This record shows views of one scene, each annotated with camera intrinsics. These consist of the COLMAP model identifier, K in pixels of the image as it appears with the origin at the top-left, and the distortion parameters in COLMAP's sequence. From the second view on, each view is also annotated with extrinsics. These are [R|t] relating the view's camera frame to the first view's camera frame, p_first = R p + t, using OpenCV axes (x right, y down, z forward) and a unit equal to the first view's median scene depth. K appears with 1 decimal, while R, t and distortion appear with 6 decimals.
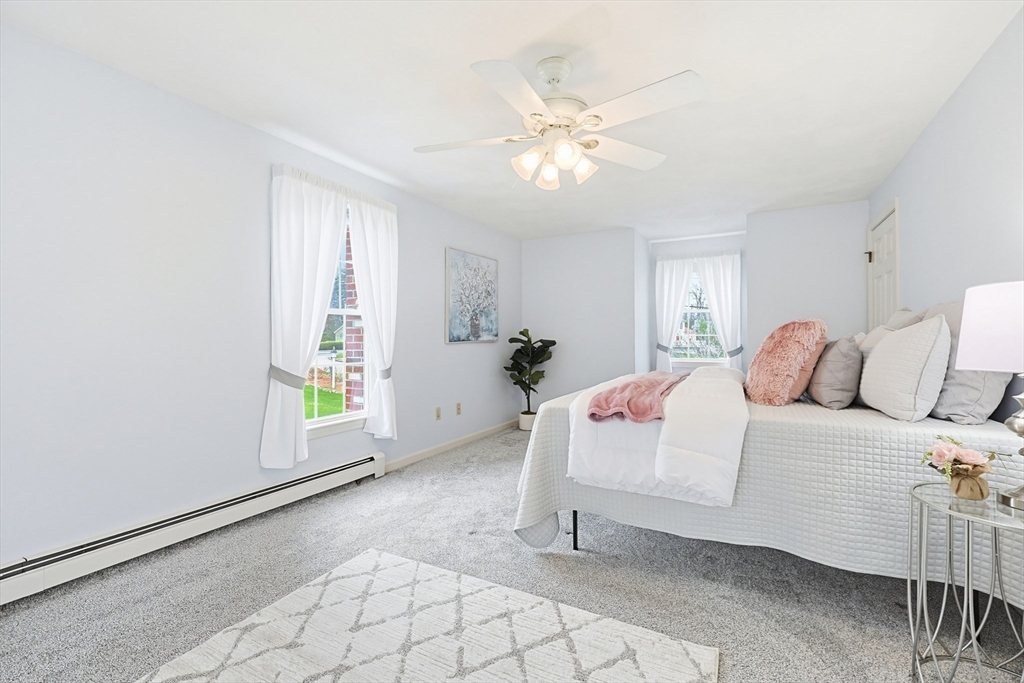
lens RADIAL K [[446.6, 0, 523.6], [0, 446.6, 333.0], [0, 0, 1]] dist [-0.000073, -0.000259]
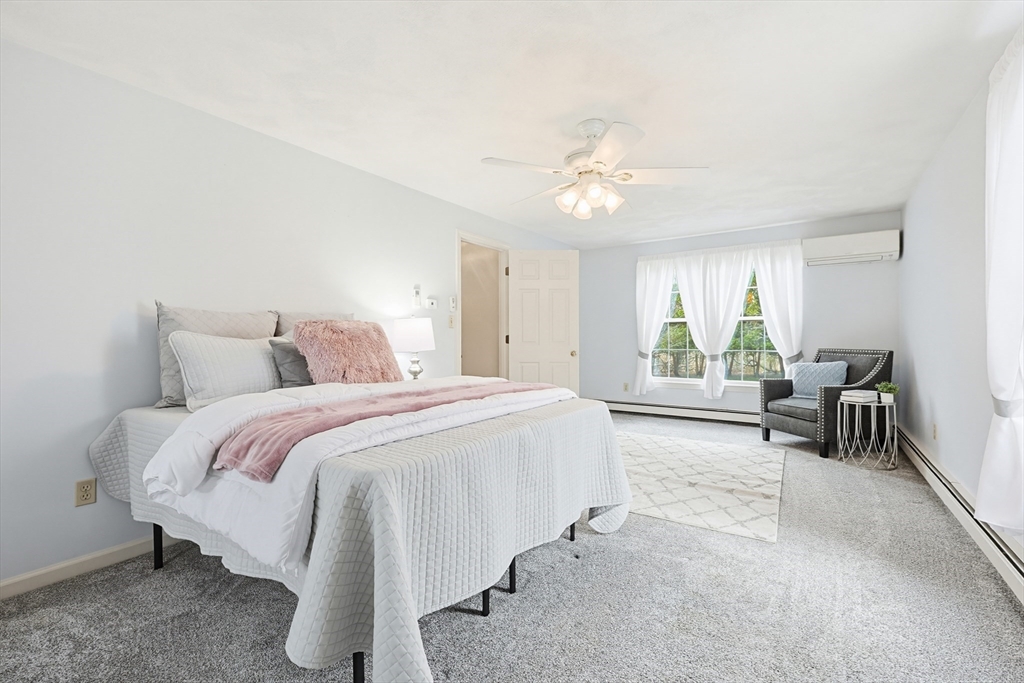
lens RADIAL K [[446.6, 0, 523.6], [0, 446.6, 333.0], [0, 0, 1]] dist [-0.000073, -0.000259]
pose [[-0.996144, 0.004210, 0.087627, 0.172350], [0.003486, 0.999959, -0.008410, 0.021261], [-0.087659, -0.008072, -0.996118, 2.611212]]
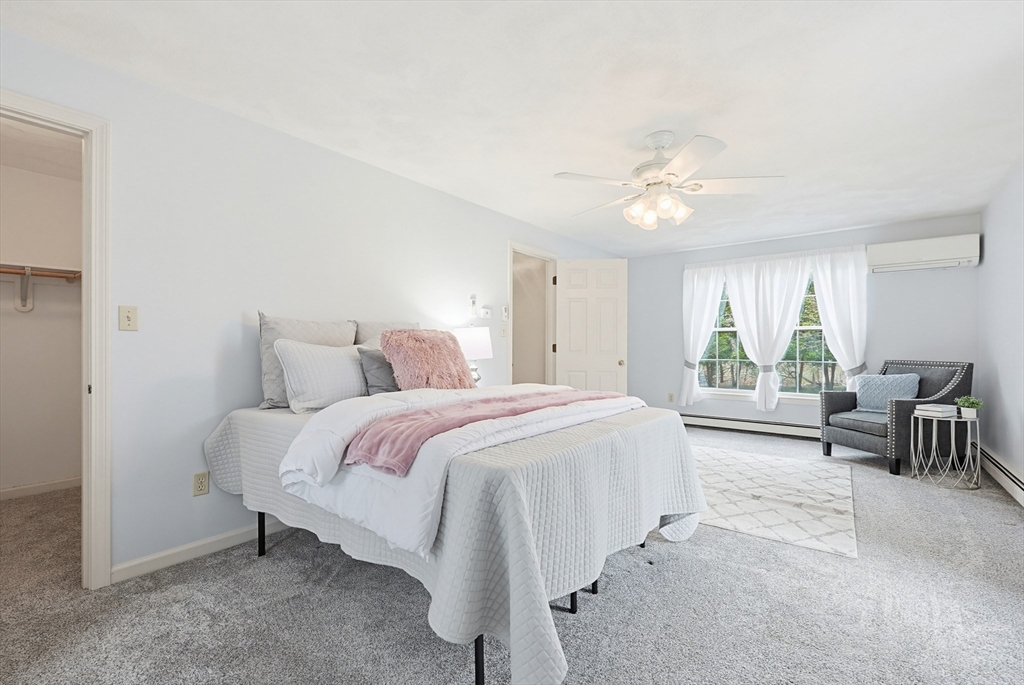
lens RADIAL K [[452.0, 0, 507.9], [0, 452.0, 339.9], [0, 0, 1]] dist [-0.000130, -0.000114]
pose [[-0.984977, -0.000132, 0.172683, 0.311284], [-0.002207, 0.999928, -0.011822, 0.019077], [-0.172669, -0.012026, -0.984906, 2.690495]]
